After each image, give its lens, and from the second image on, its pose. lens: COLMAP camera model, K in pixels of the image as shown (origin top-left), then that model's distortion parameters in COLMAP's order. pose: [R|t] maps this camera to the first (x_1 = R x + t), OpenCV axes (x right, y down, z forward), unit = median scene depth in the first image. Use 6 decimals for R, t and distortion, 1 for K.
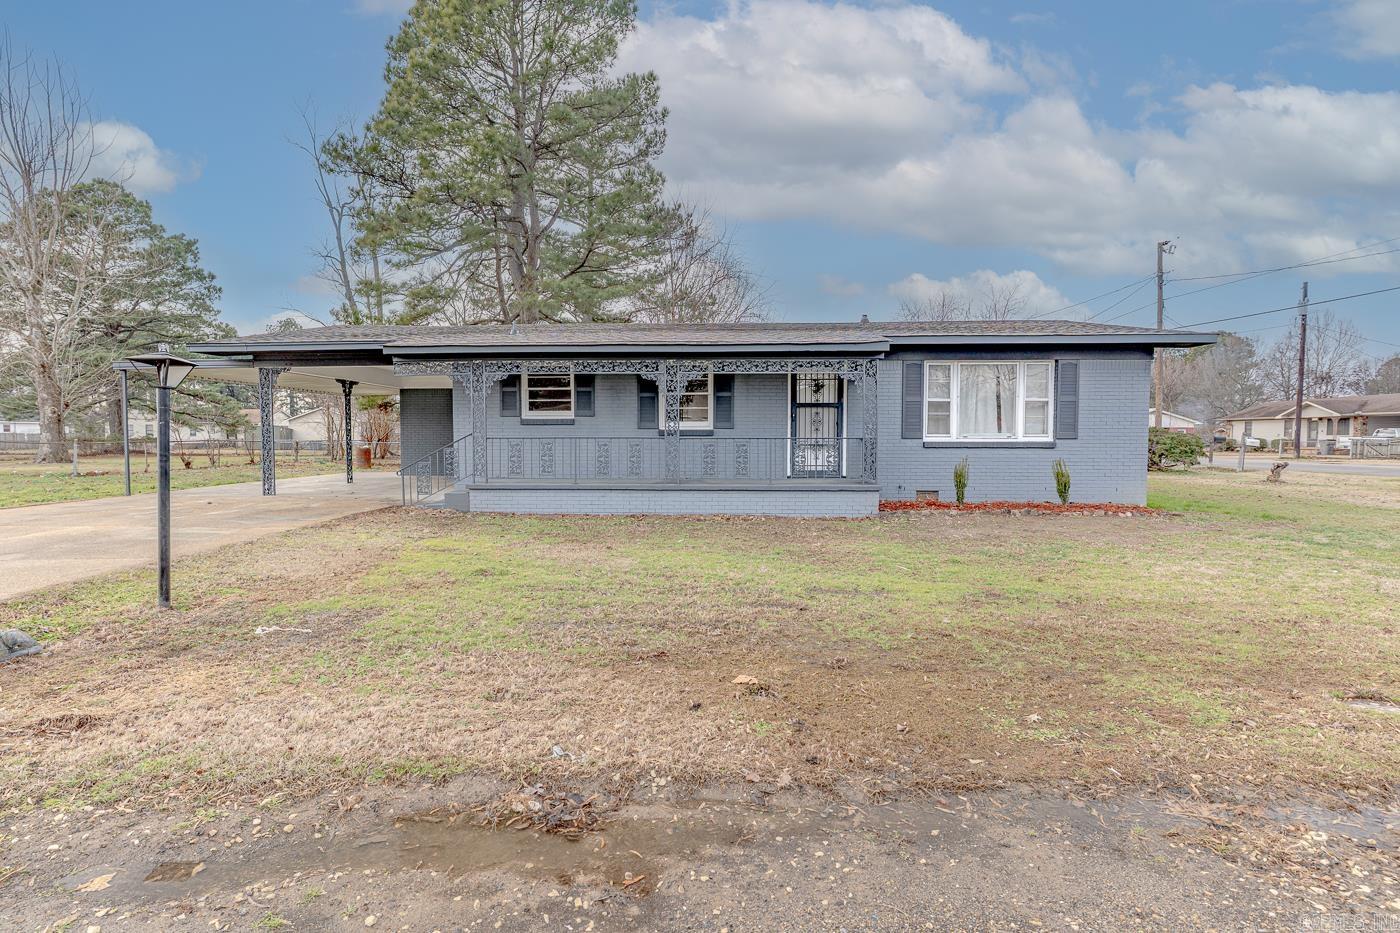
lens RADIAL K [[704.4, 0, 685.1], [0, 704.4, 447.3], [0, 0, 1]] dist [-0.000696, 0.000017]
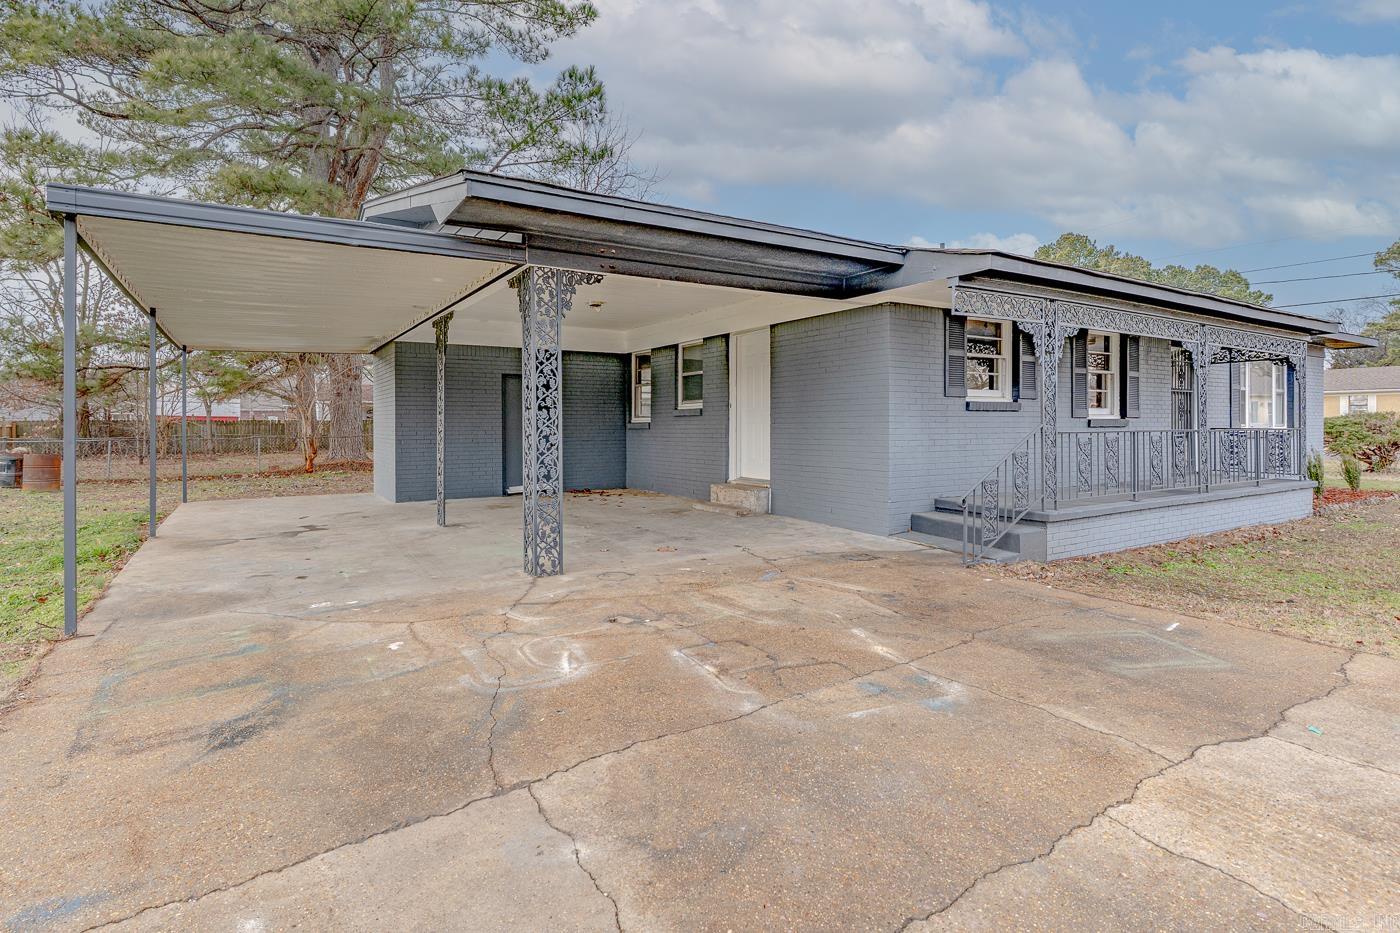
lens RADIAL K [[704.4, 0, 685.1], [0, 704.4, 447.3], [0, 0, 1]] dist [-0.000696, 0.000017]
pose [[0.825482, -0.019306, 0.564099, -0.813407], [0.003637, 0.999576, 0.028887, -0.017987], [-0.564417, -0.021794, 0.825202, 0.636779]]
